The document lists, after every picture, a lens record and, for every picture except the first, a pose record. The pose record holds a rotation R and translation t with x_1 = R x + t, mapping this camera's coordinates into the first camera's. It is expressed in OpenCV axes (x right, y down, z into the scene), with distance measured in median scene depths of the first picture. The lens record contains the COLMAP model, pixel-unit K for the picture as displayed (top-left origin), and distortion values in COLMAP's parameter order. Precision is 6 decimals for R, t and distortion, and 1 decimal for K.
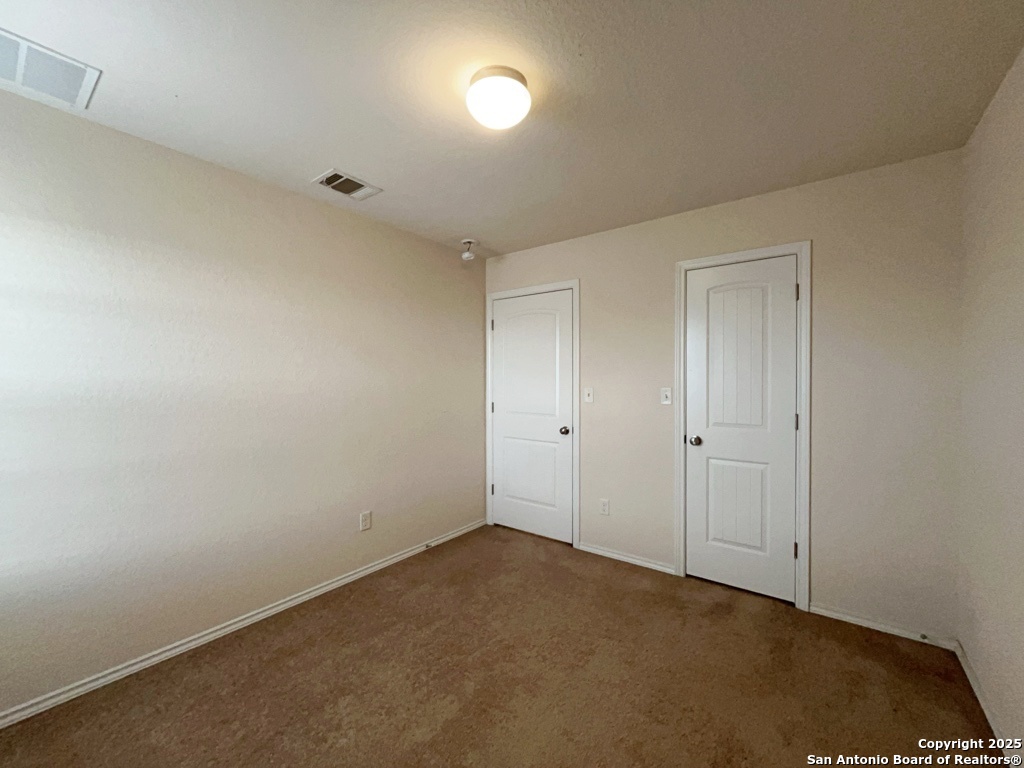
lens RADIAL K [[414.3, 0, 515.0], [0, 414.3, 384.2], [0, 0, 1]] dist [0.001617, -0.002471]
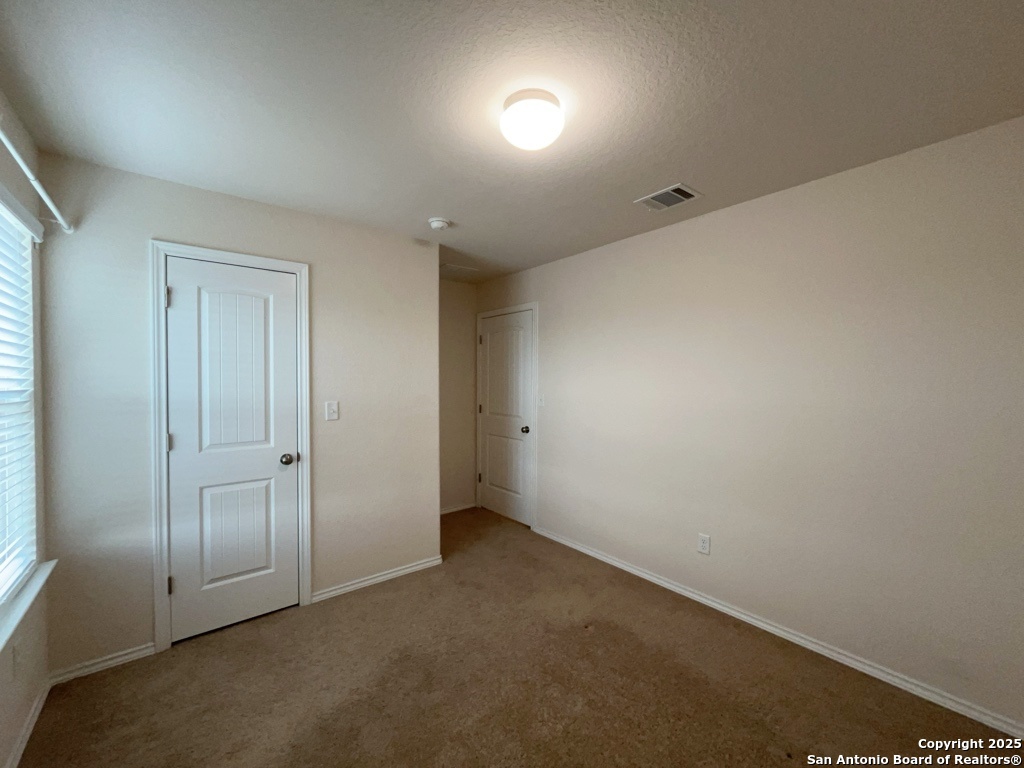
lens RADIAL K [[422.8, 0, 512.0], [0, 422.8, 384.0], [0, 0, 1]] dist [0.003223, 0.000075]
pose [[0.256781, 0.003497, 0.966463, -0.536352], [0.035384, 0.999289, -0.013017, -0.003776], [-0.965822, 0.037540, 0.256475, 0.391647]]
